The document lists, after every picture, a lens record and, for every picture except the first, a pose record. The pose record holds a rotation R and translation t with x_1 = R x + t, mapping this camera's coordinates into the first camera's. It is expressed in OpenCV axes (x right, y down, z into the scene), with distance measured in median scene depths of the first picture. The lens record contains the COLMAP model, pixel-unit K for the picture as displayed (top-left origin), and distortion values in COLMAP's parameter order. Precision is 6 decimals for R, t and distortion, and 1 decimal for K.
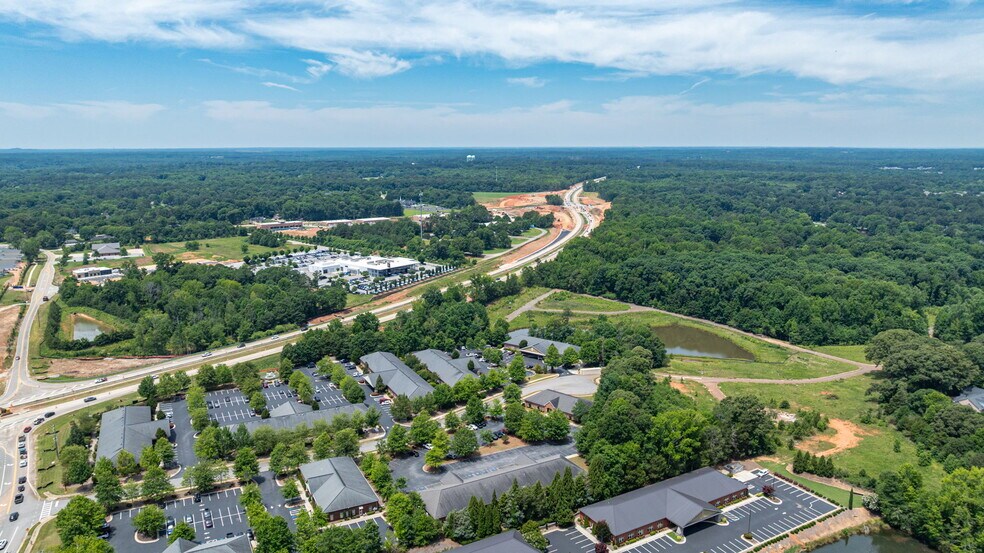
lens RADIAL K [[690.0, 0, 493.3], [0, 690.0, 279.0], [0, 0, 1]] dist [-0.037150, 0.039325]
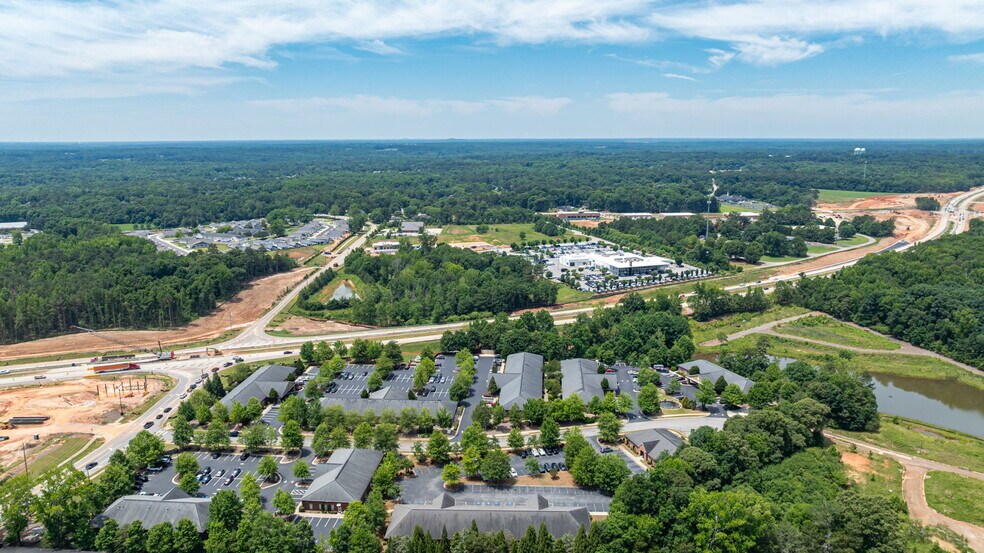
lens RADIAL K [[690.0, 0, 494.4], [0, 690.0, 278.3], [0, 0, 1]] dist [-0.037150, 0.039325]
pose [[0.853722, 0.103368, -0.510366, 0.168174], [-0.097249, 0.994505, 0.038750, -0.018250], [0.511567, 0.016551, 0.859084, 0.093518]]
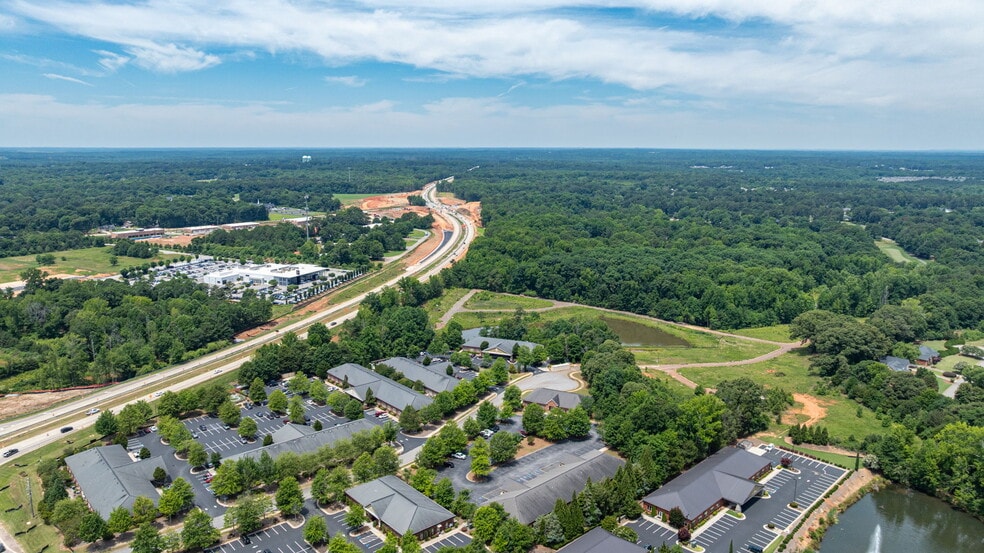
lens RADIAL K [[690.0, 0, 492.3], [0, 690.0, 280.0], [0, 0, 1]] dist [-0.037150, 0.039325]
pose [[0.968891, -0.043298, 0.243672, -0.121588], [0.043135, 0.999051, 0.006006, -0.003708], [-0.243701, 0.004692, 0.969839, 0.020105]]
